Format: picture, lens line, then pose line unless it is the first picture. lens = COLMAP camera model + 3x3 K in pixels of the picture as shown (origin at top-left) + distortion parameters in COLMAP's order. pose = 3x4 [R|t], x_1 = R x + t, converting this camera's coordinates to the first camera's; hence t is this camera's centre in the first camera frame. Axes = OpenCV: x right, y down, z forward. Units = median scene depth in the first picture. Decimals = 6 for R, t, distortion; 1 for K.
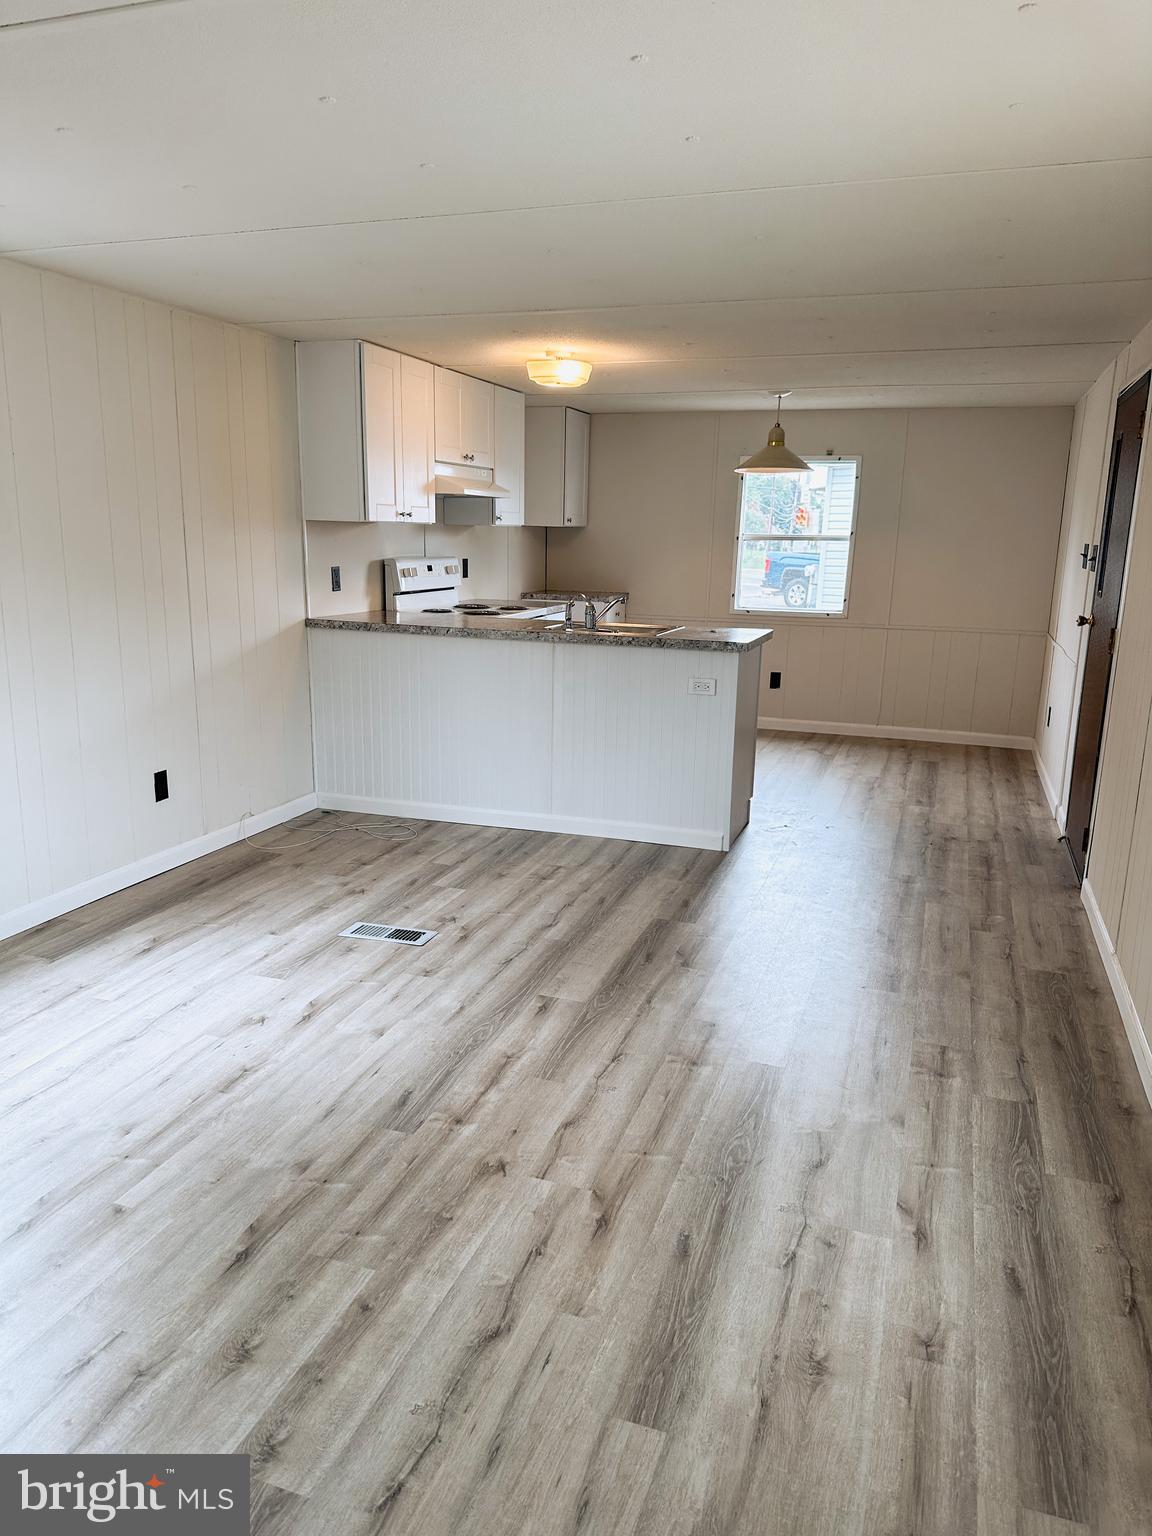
lens RADIAL K [[1073.1, 0, 573.2], [0, 1073.1, 771.6], [0, 0, 1]] dist [0.054472, -0.000926]
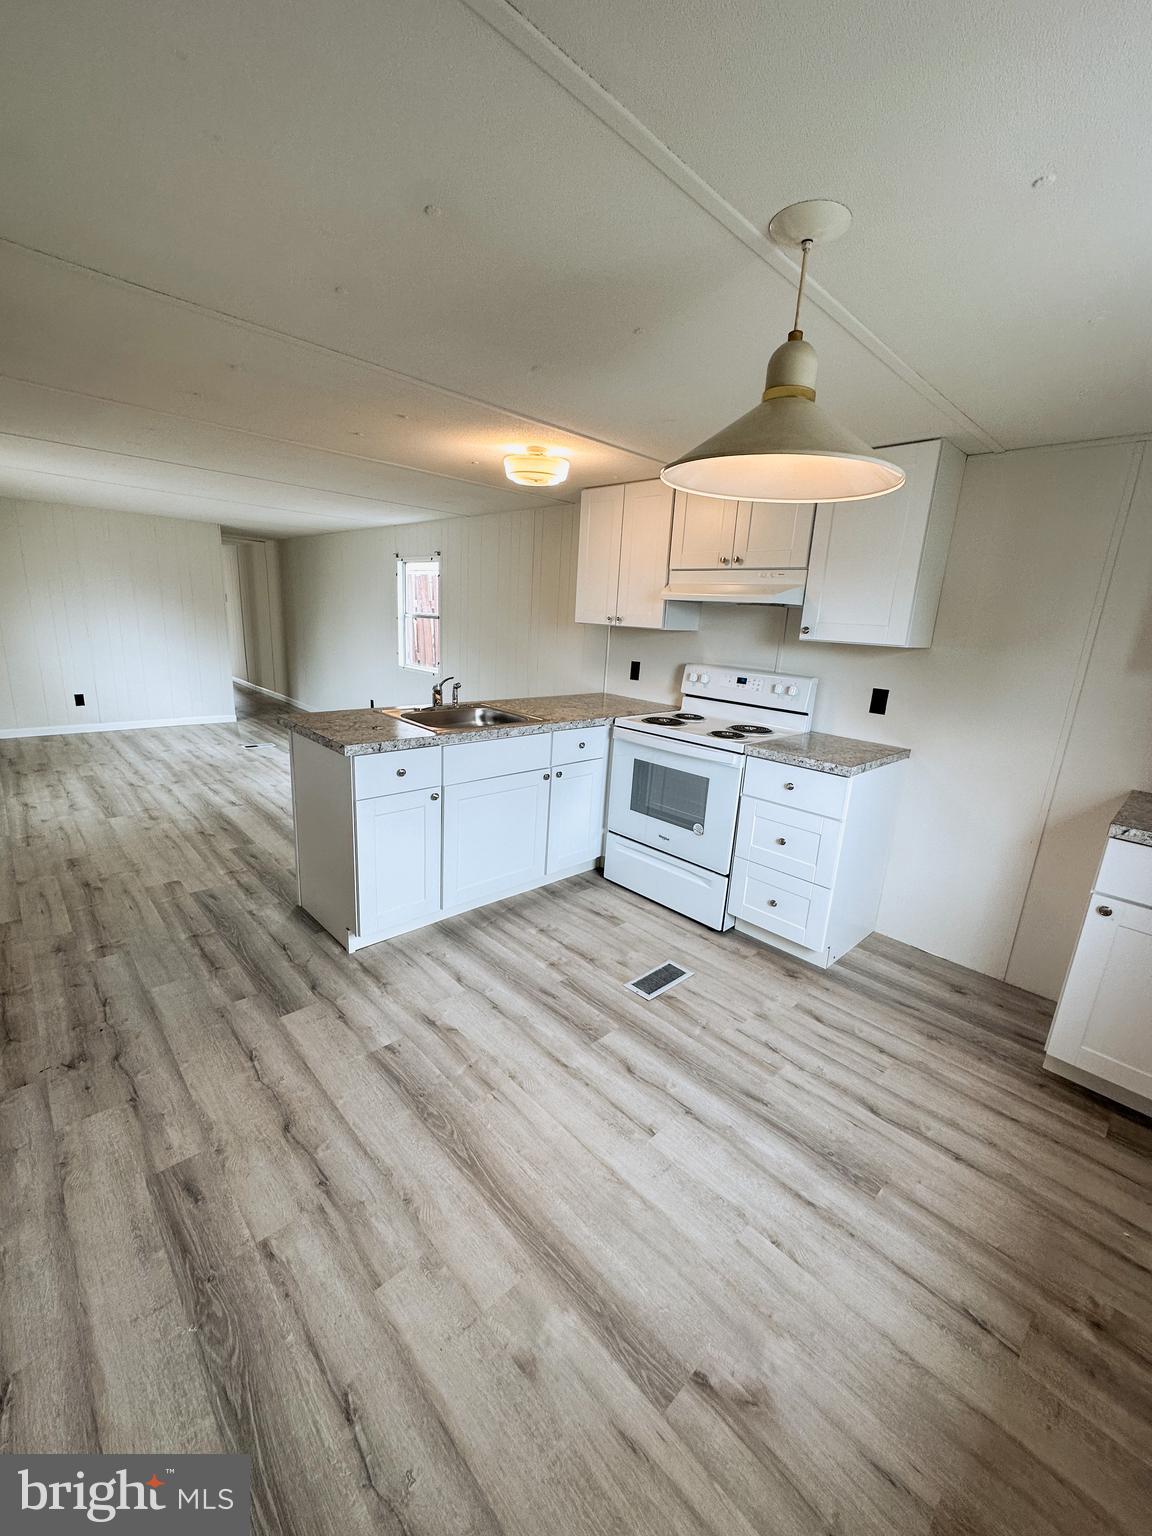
lens RADIAL K [[614.4, 0, 577.7], [0, 614.4, 773.9], [0, 0, 1]] dist [0.011307, 0.000323]
pose [[-0.459709, 0.190701, -0.867353, 0.850971], [-0.251200, 0.908863, 0.332967, -0.526774], [0.851802, 0.370947, -0.369909, 2.253584]]
